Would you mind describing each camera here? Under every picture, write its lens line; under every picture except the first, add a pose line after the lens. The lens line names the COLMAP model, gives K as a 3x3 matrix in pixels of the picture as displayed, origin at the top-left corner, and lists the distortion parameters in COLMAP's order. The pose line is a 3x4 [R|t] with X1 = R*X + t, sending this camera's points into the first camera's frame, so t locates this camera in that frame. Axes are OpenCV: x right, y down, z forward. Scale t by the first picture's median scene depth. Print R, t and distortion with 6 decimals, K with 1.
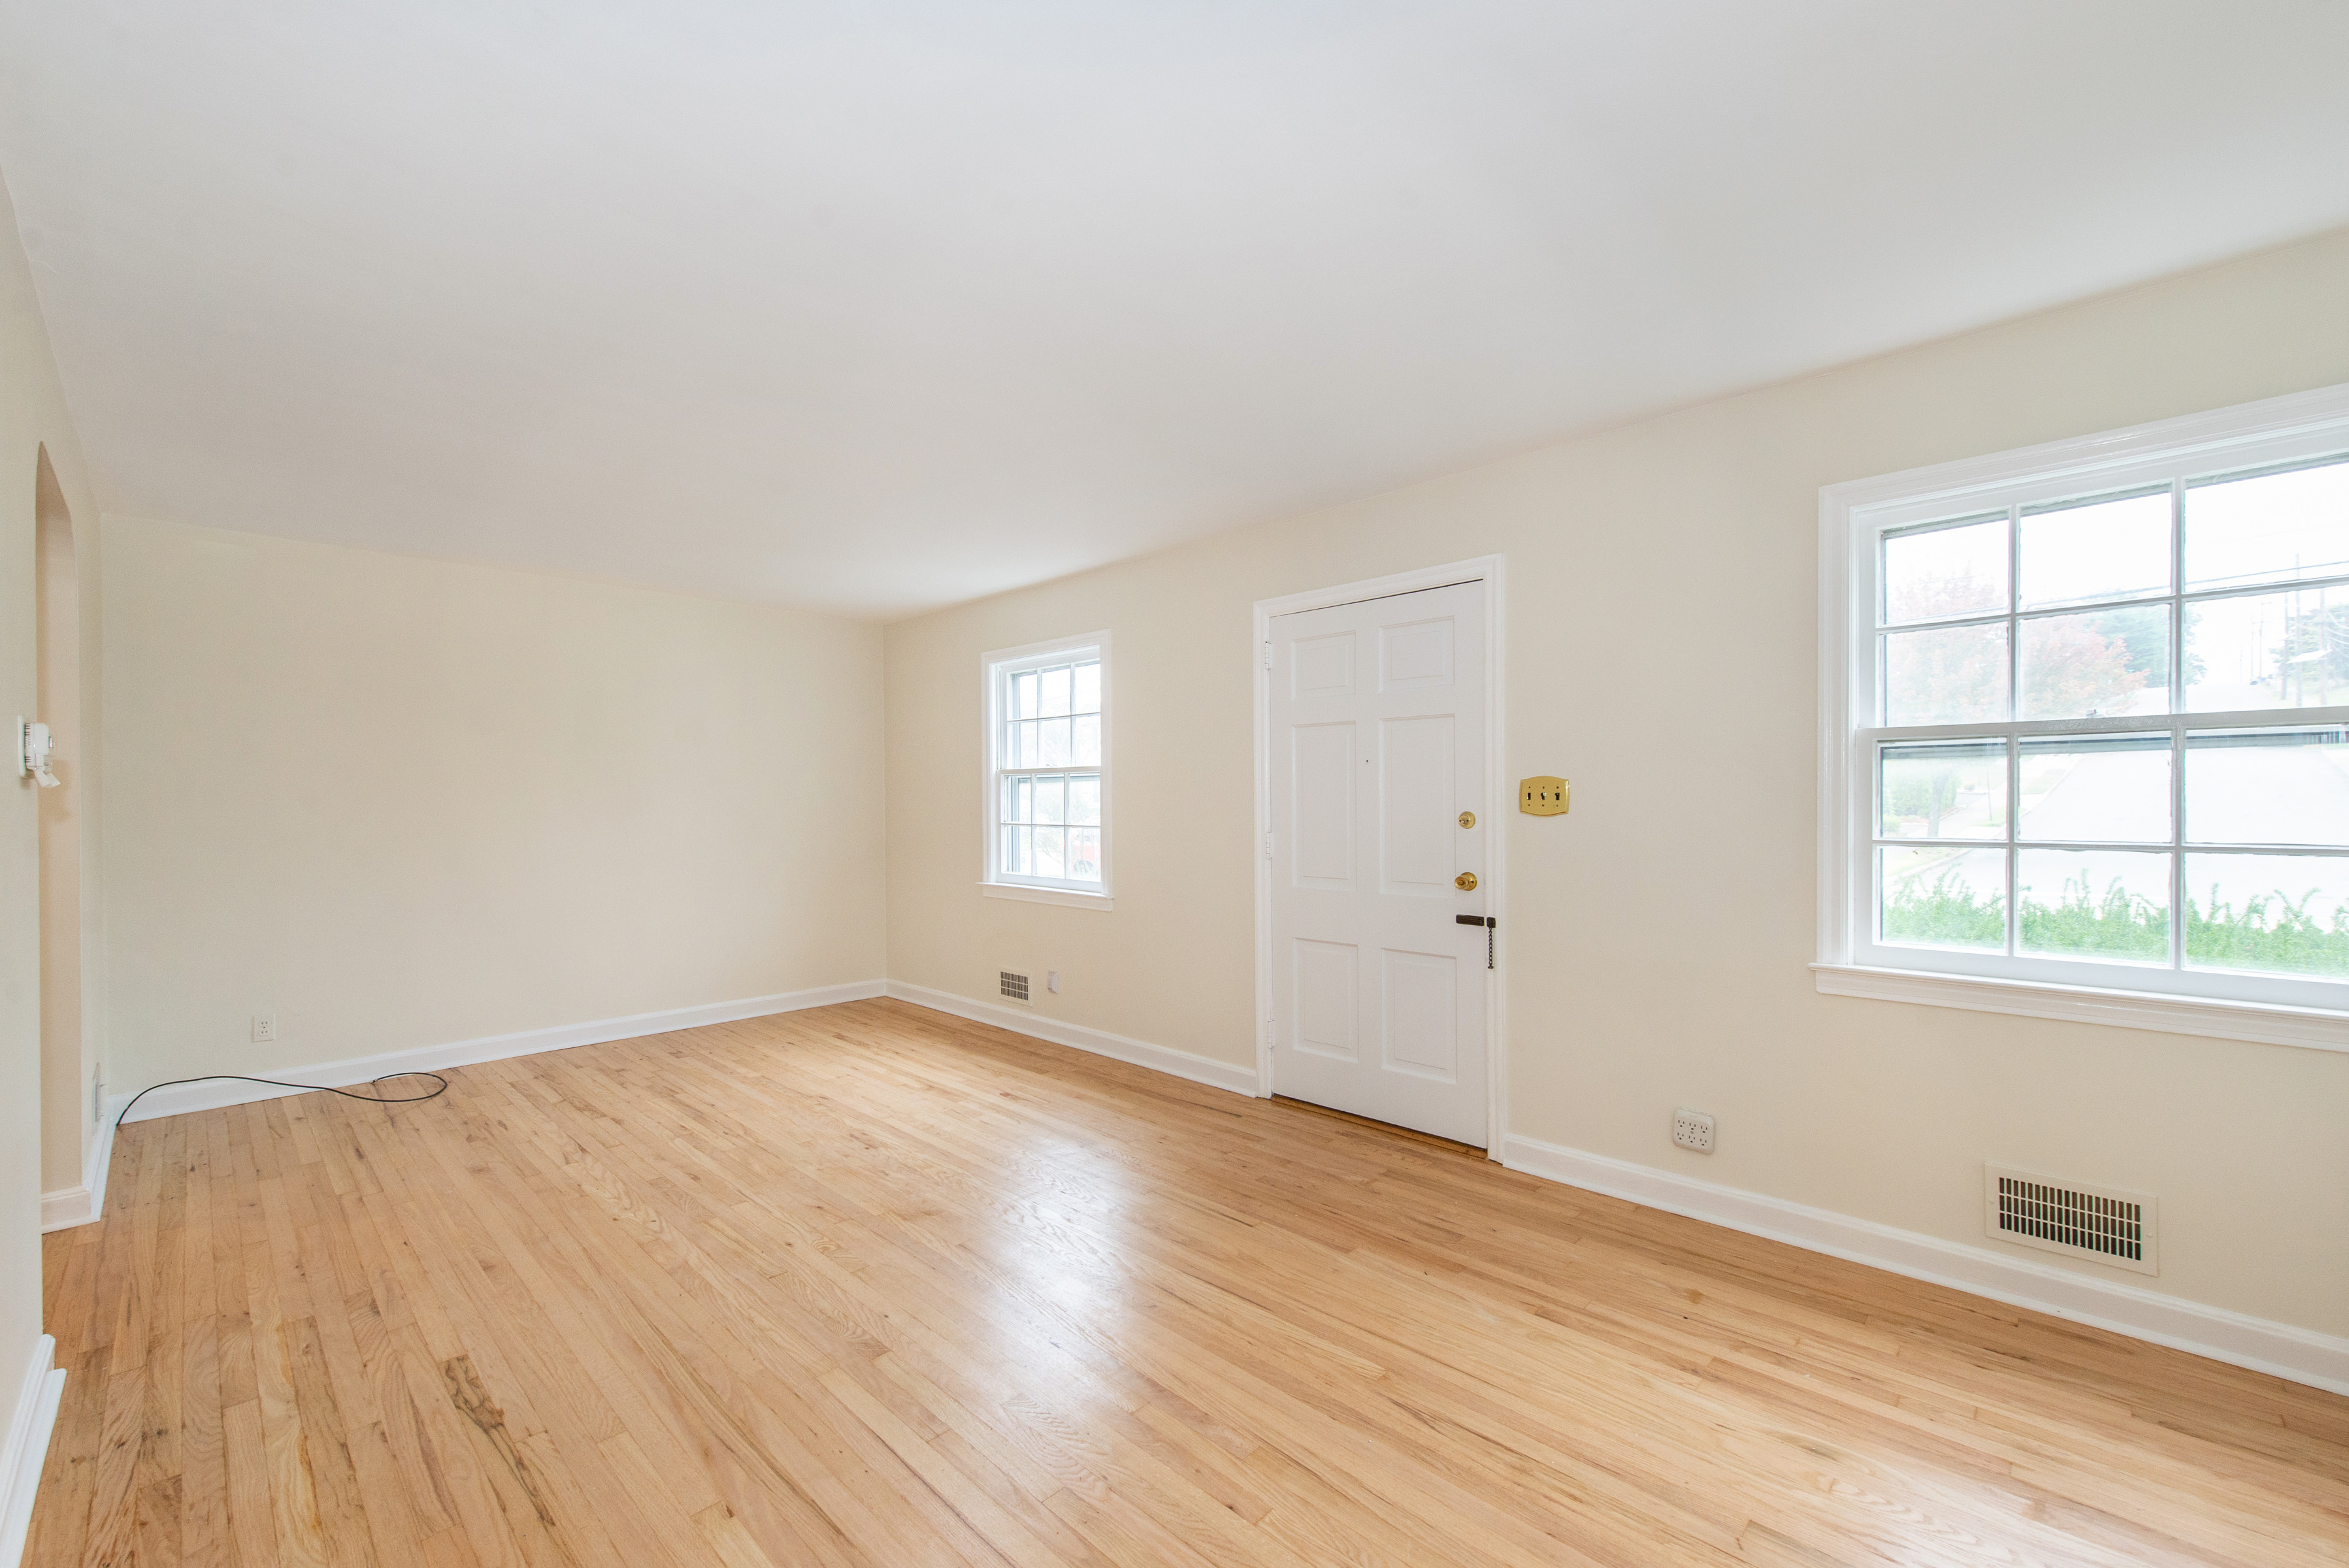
lens RADIAL K [[968.1, 0, 1132.2], [0, 968.1, 800.5], [0, 0, 1]] dist [0.002025, 0.000238]
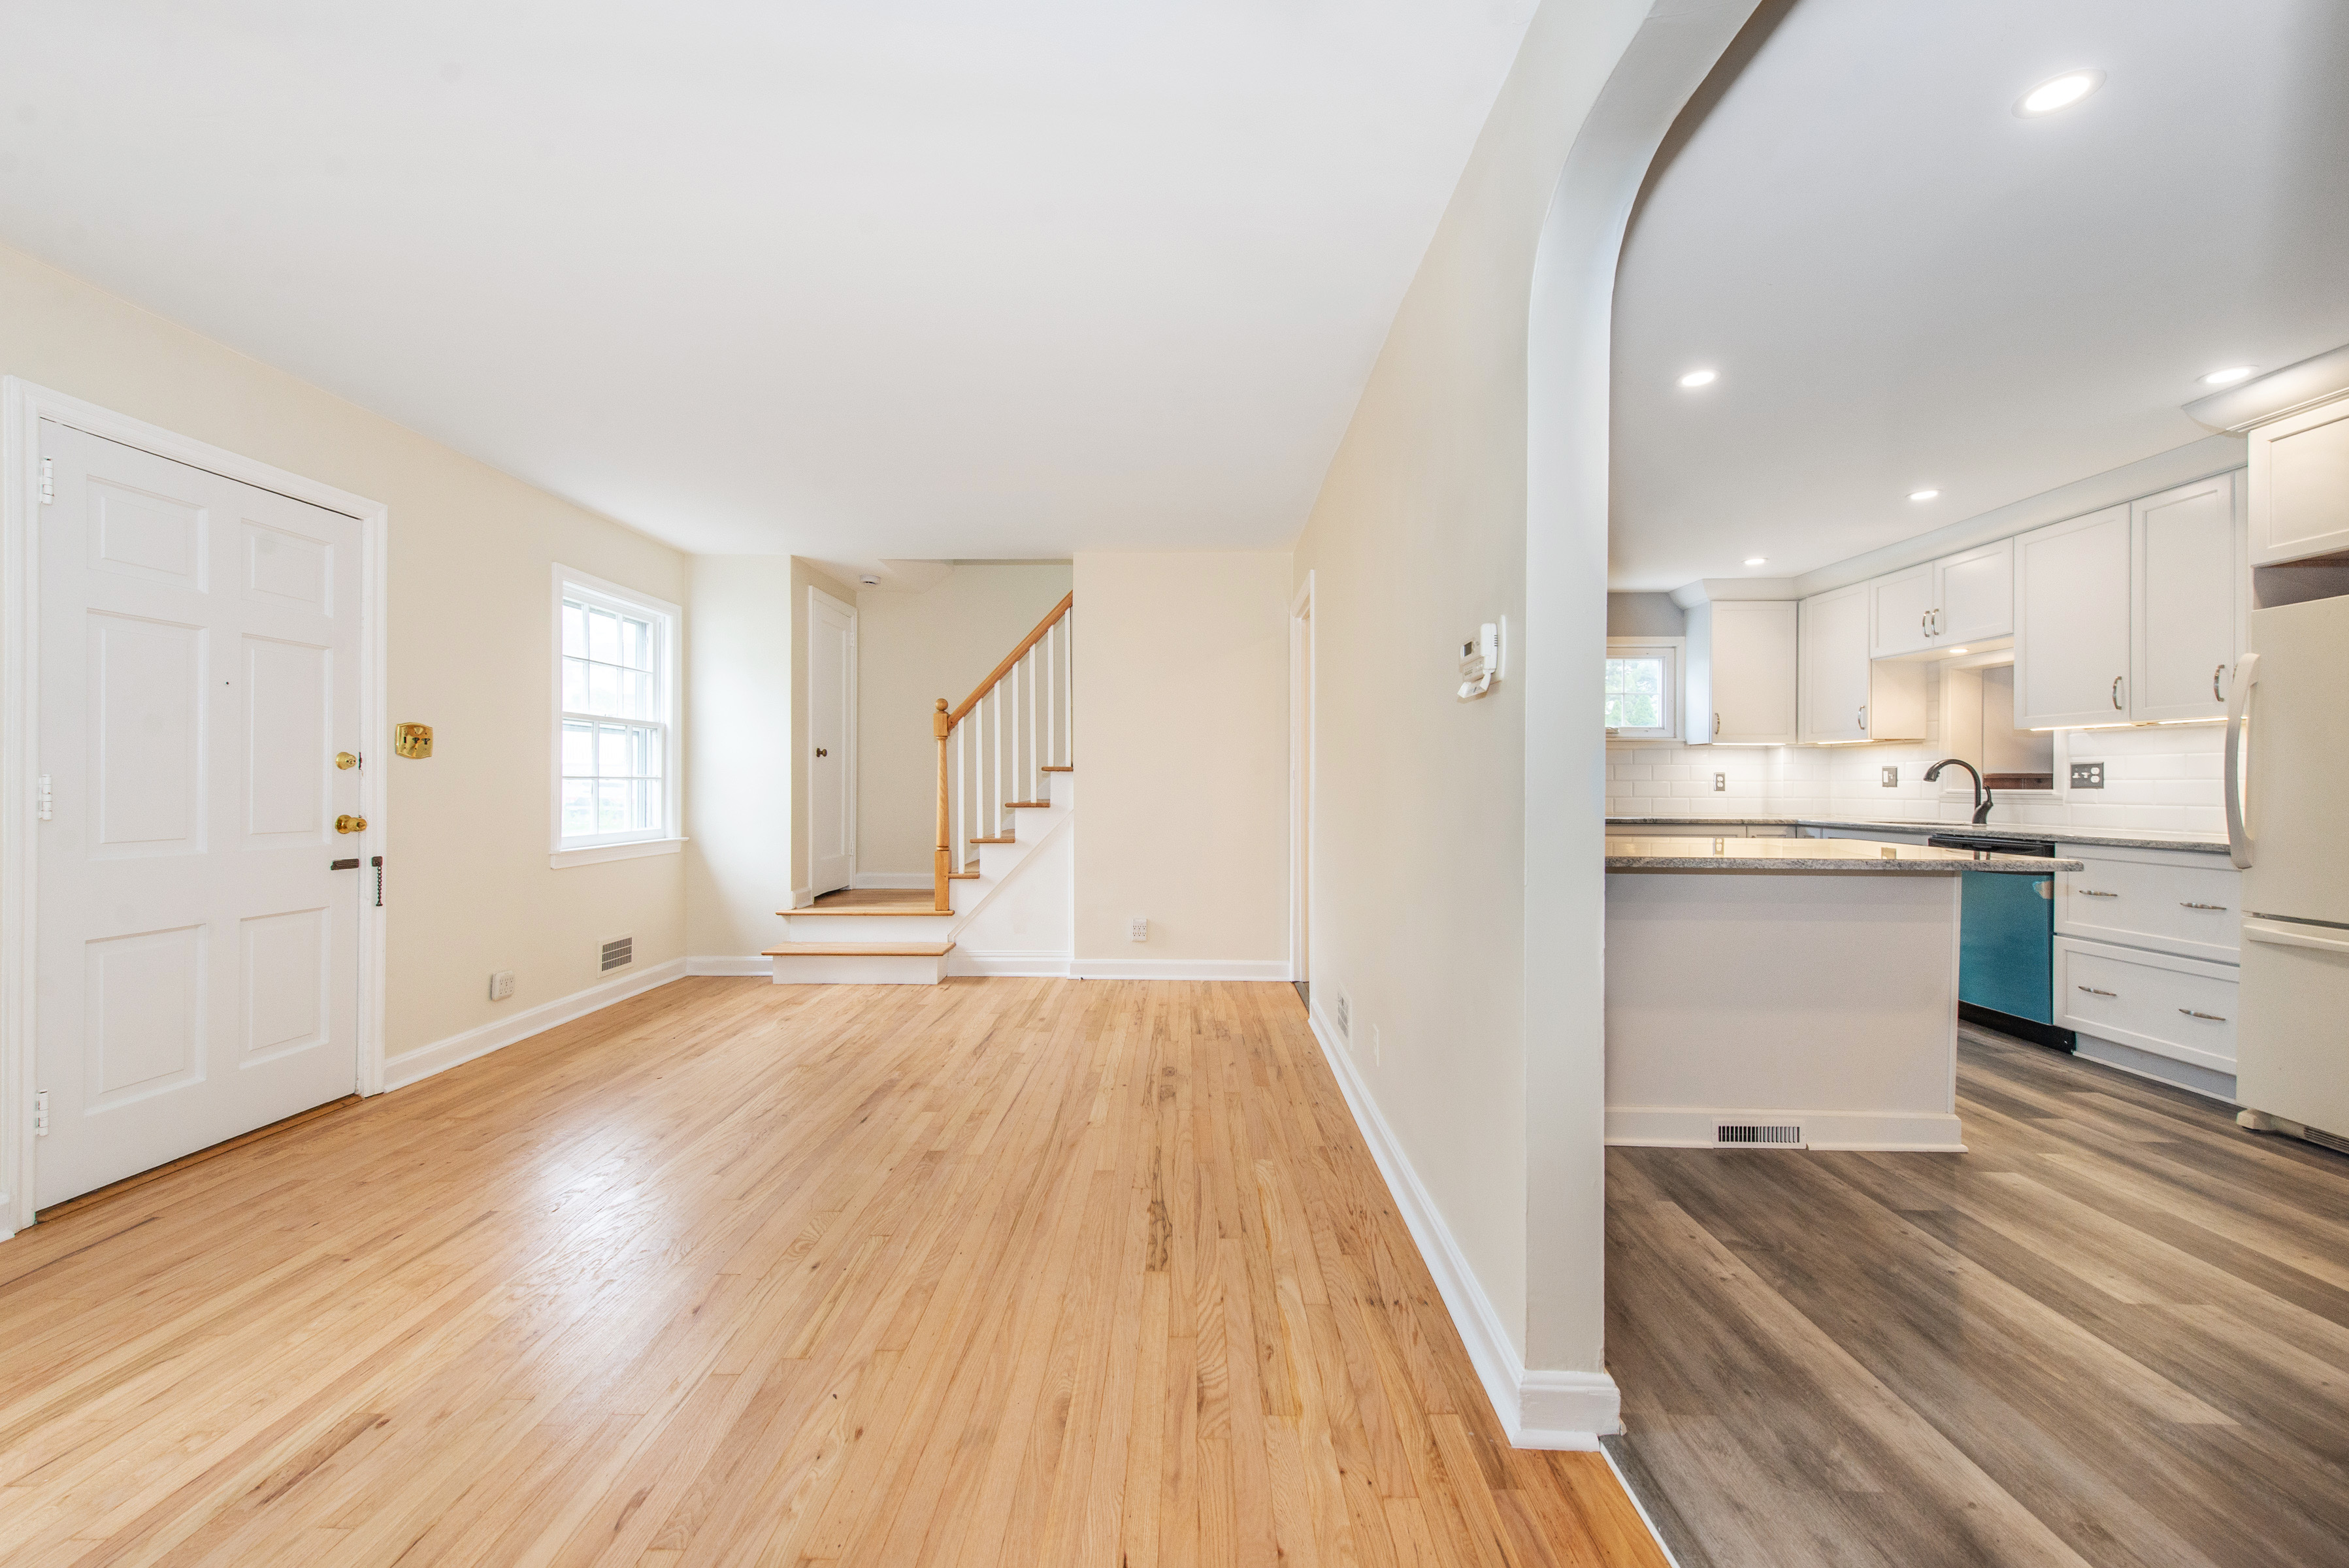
lens RADIAL K [[943.8, 0, 1158.8], [0, 943.8, 787.8], [0, 0, 1]] dist [0.012525, -0.002022]
pose [[-0.693372, -0.003019, 0.720573, -1.309230], [-0.001824, 0.999995, 0.002434, 0.062828], [-0.720577, 0.000374, -0.693374, 1.560935]]
